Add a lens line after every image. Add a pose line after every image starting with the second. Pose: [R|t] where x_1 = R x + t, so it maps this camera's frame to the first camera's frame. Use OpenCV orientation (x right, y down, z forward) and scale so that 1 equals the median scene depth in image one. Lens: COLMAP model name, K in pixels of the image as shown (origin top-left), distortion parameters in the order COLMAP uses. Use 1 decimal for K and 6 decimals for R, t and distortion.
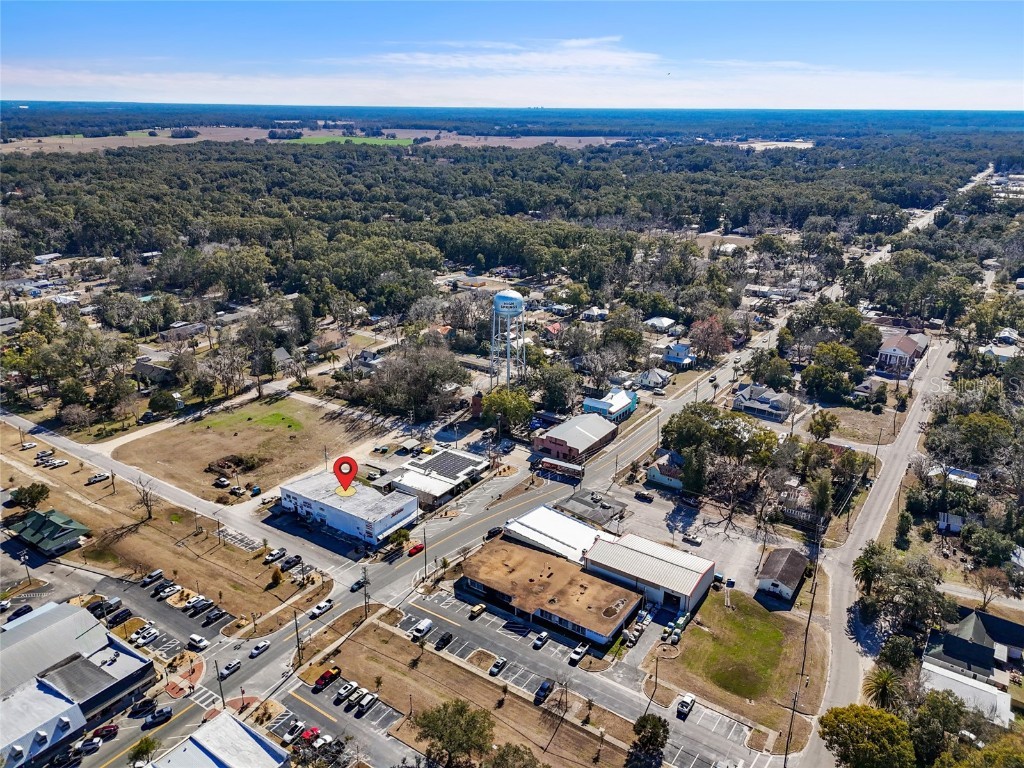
lens RADIAL K [[766.9, 0, 516.5], [0, 766.9, 385.1], [0, 0, 1]] dist [0.055841, -0.040855]
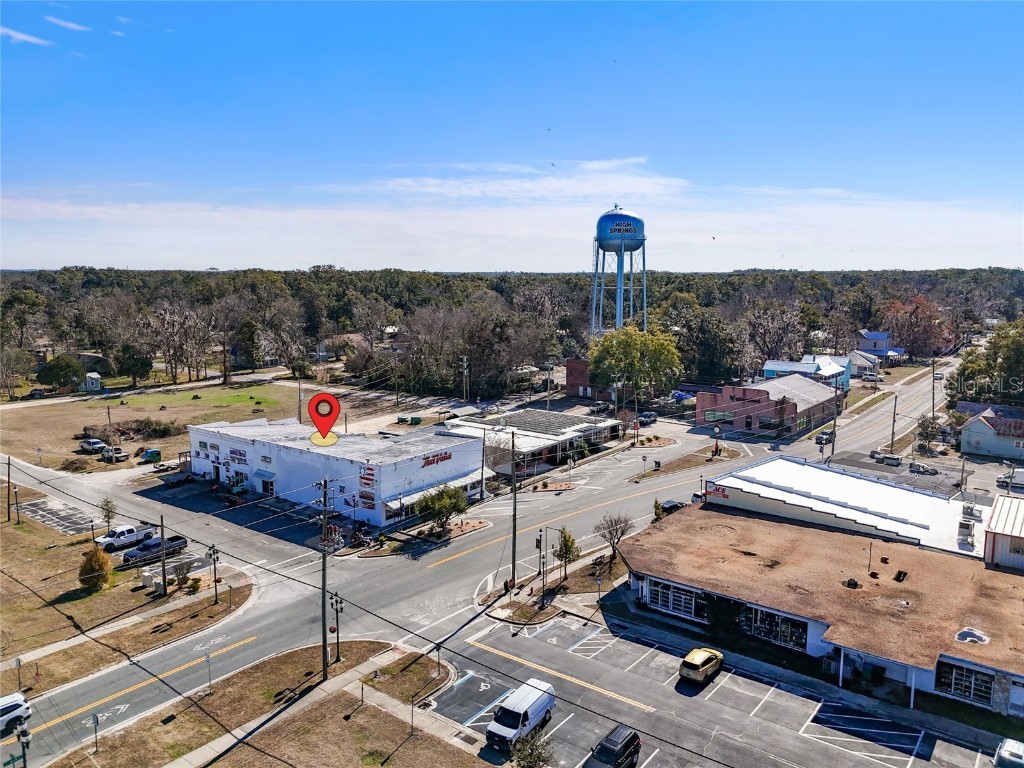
lens RADIAL K [[766.9, 0, 509.9], [0, 766.9, 392.7], [0, 0, 1]] dist [0.055841, -0.040855]
pose [[0.998052, 0.000093, -0.062393, -0.098702], [-0.012222, 0.980914, -0.194058, 0.234272], [0.061184, 0.194443, 0.979004, 0.647196]]
